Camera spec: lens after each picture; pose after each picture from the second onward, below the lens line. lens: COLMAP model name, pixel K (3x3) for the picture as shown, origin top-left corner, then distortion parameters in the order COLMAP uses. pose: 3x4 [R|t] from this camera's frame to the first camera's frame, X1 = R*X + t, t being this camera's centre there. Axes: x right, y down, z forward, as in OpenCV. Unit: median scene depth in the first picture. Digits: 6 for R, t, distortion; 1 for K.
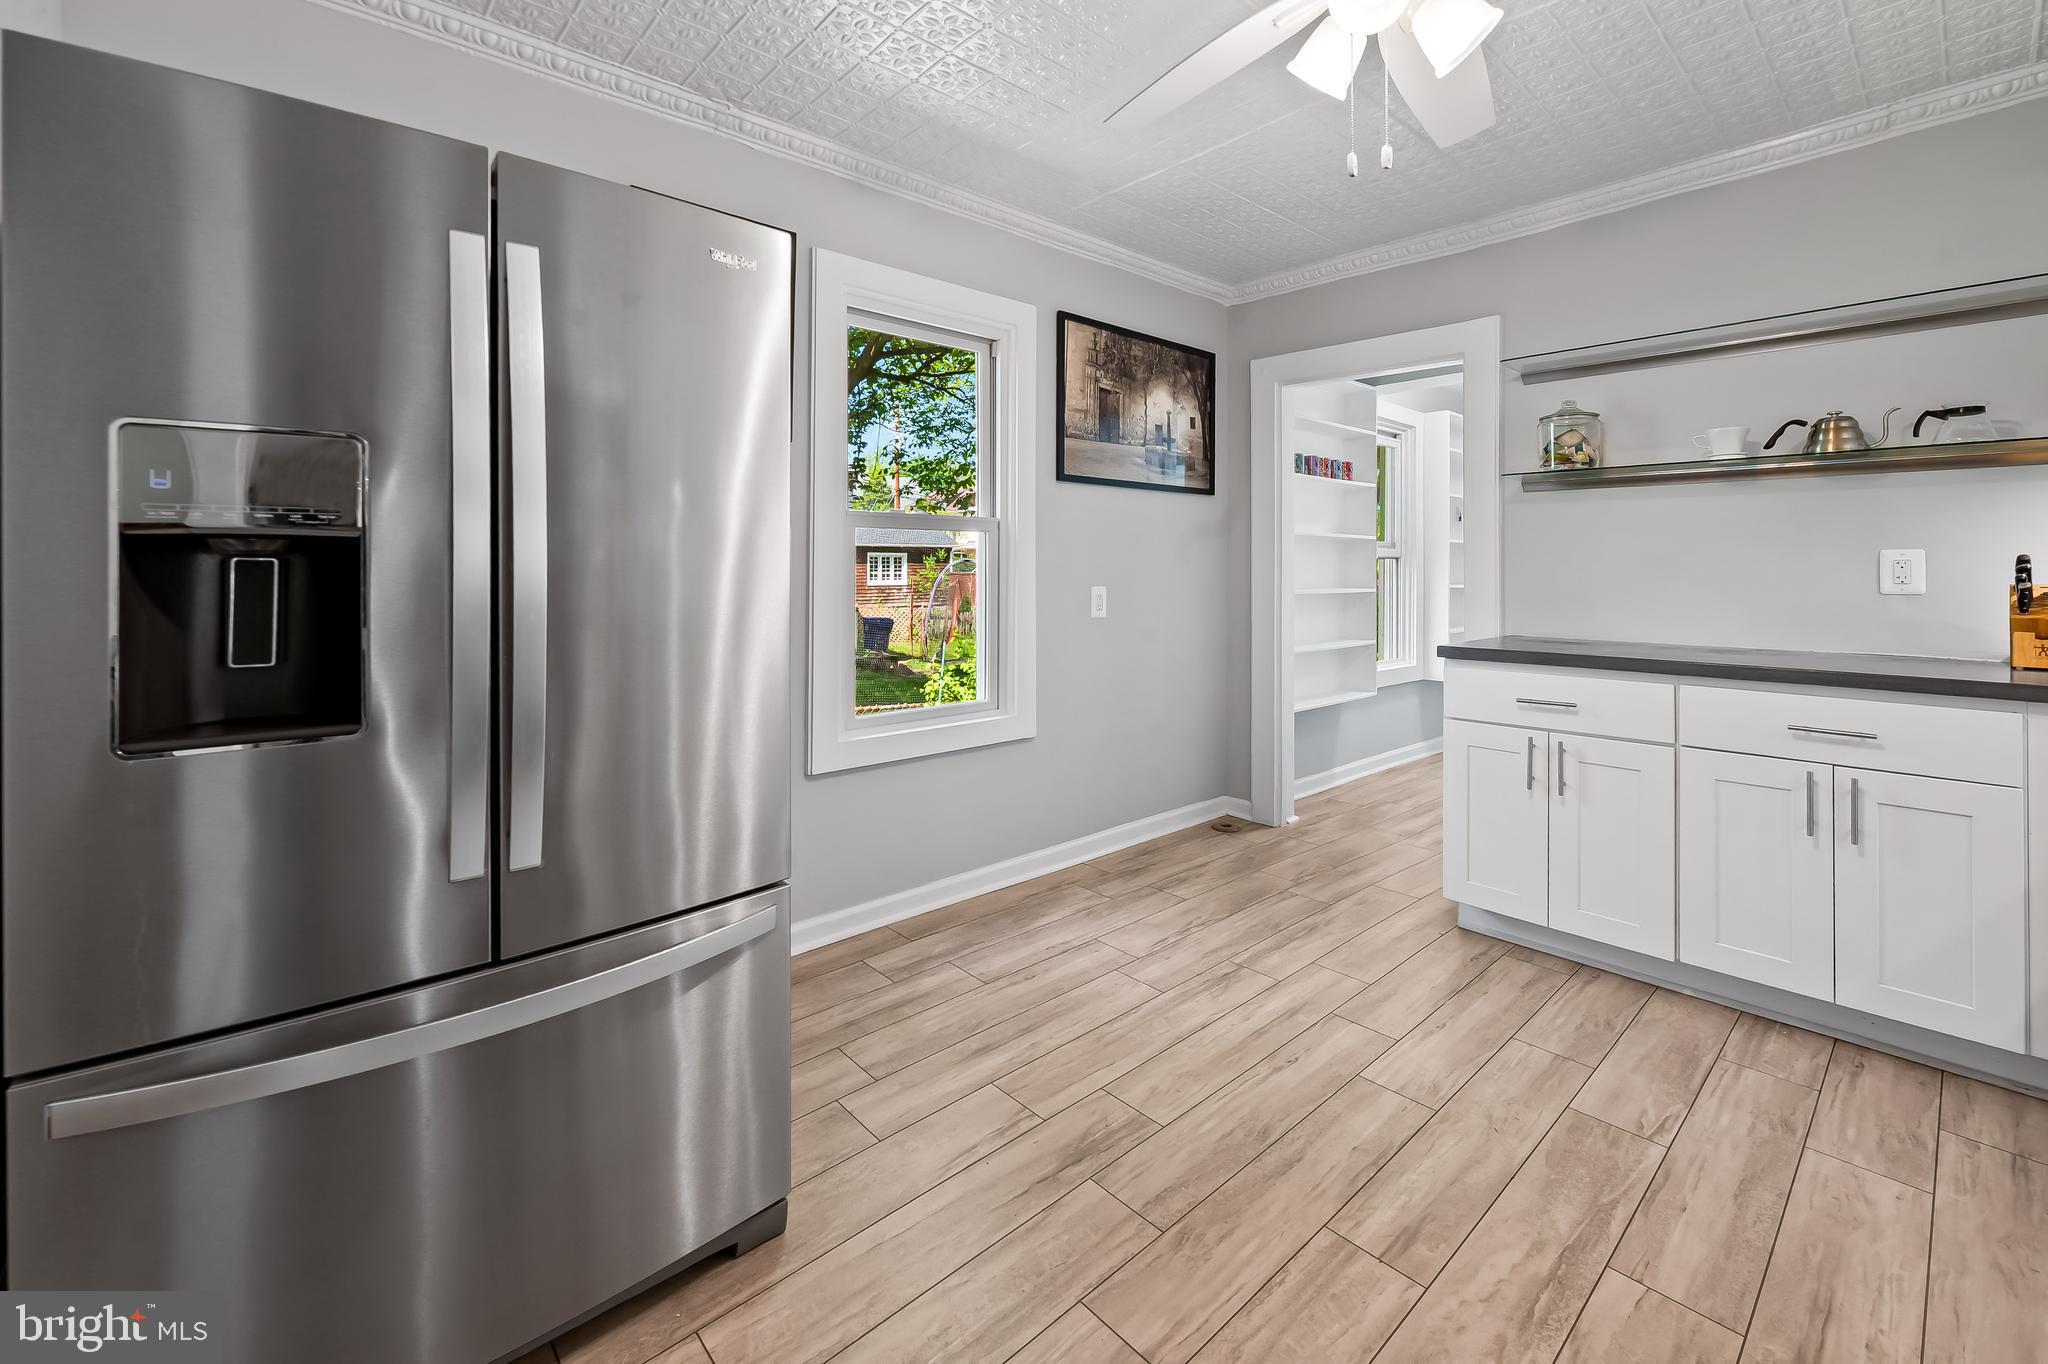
lens RADIAL K [[856.0, 0, 1018.7], [0, 856.0, 560.4], [0, 0, 1]] dist [0.000519, 0.000108]
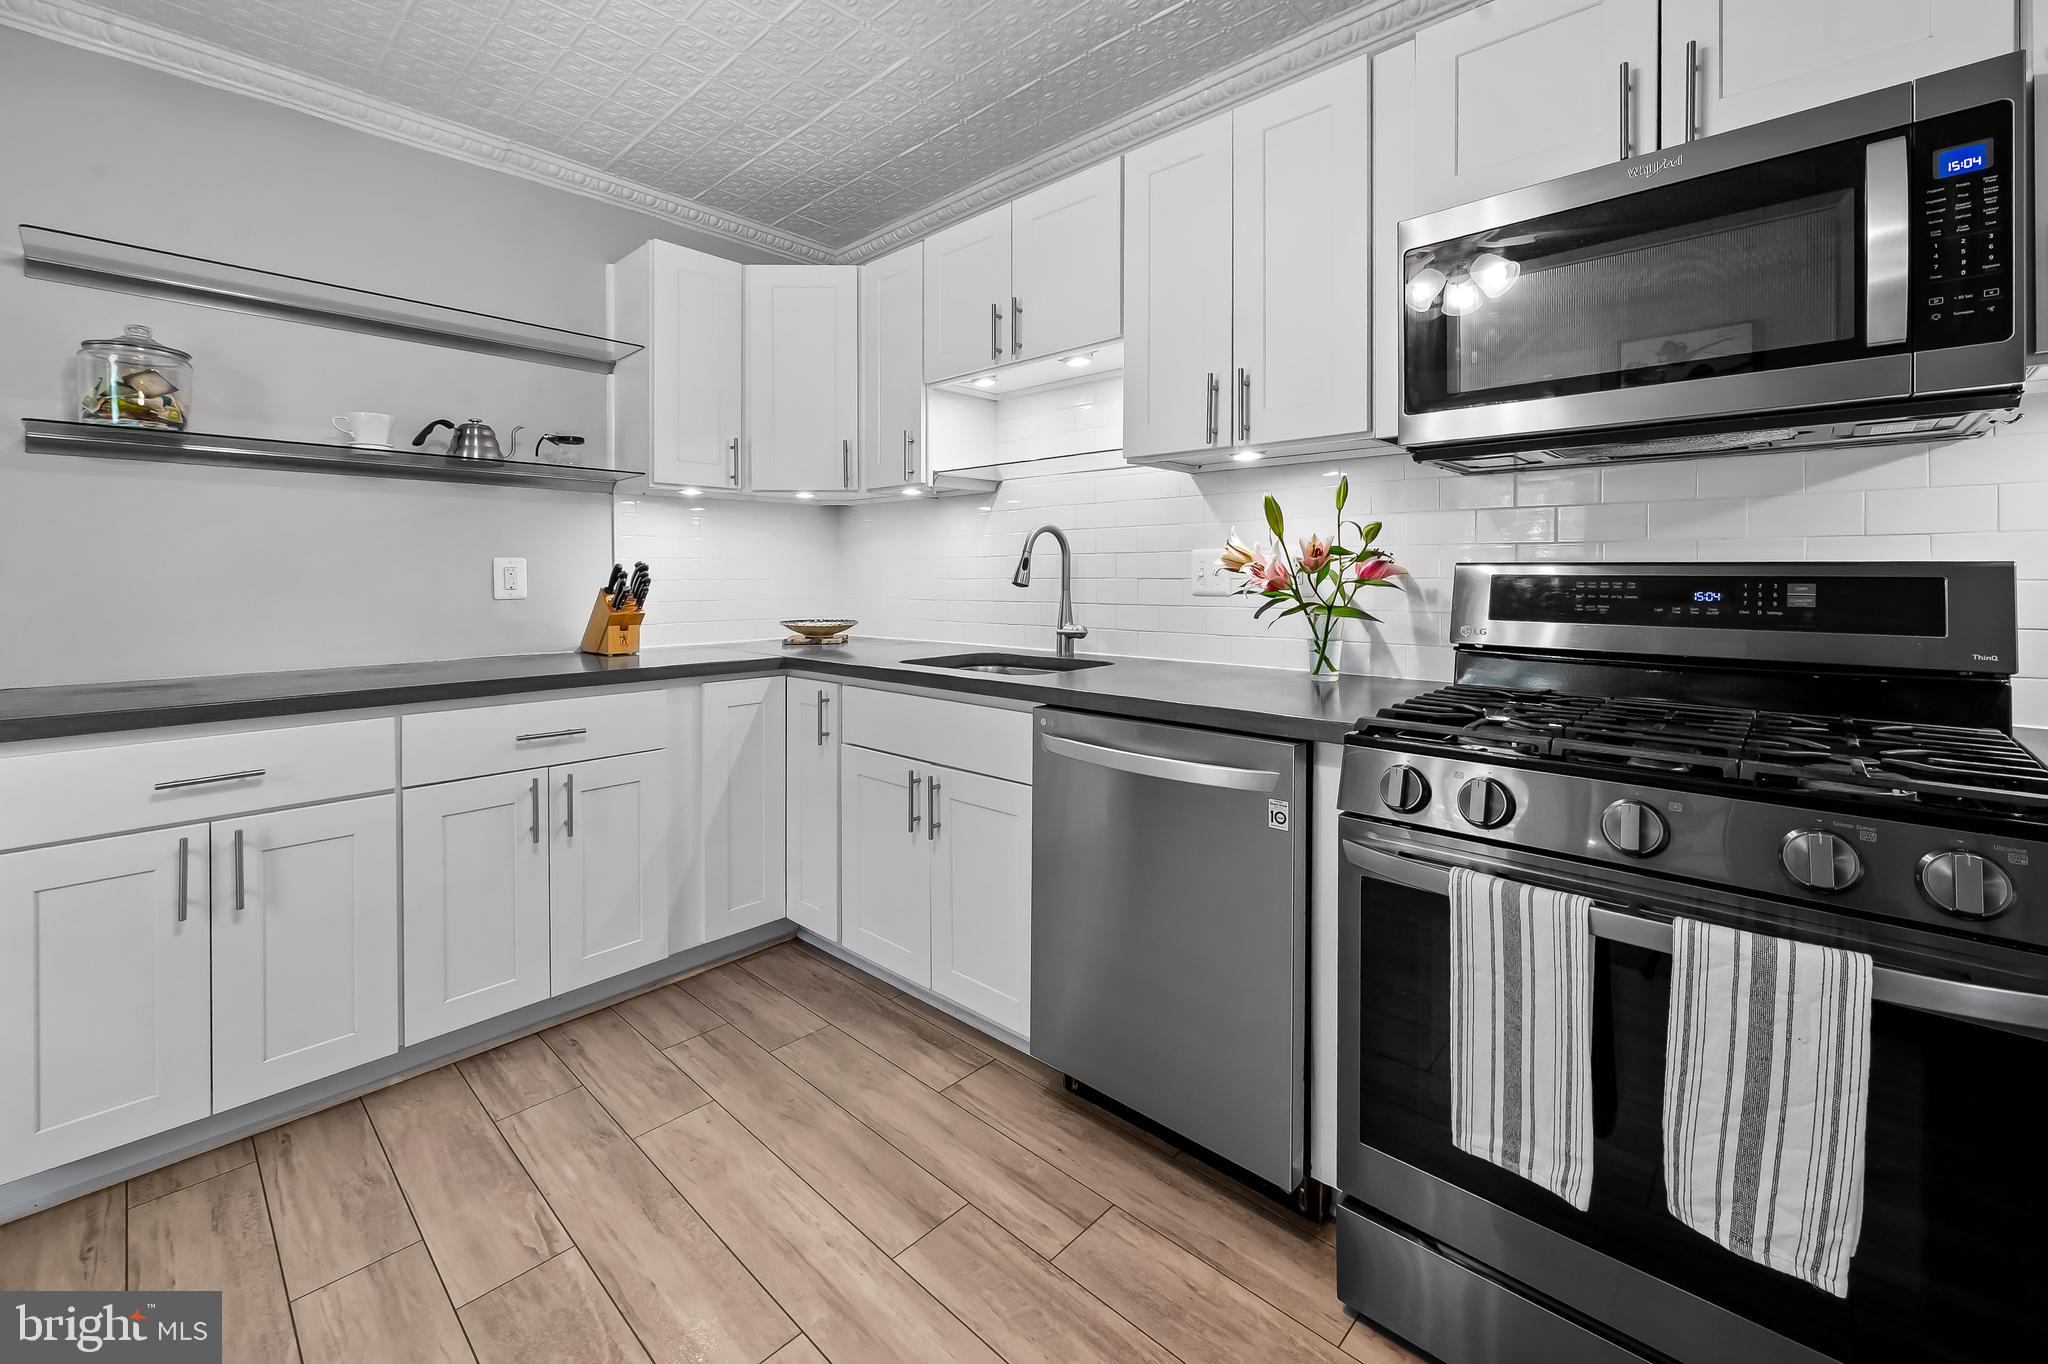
lens RADIAL K [[850.6, 0, 1016.0], [0, 850.6, 578.3], [0, 0, 1]] dist [-0.000113, 0.000054]
pose [[-0.078685, -0.004772, 0.996888, -0.117299], [-0.003744, 0.999983, 0.004491, 0.007899], [-0.996892, -0.003379, -0.078702, 0.578318]]
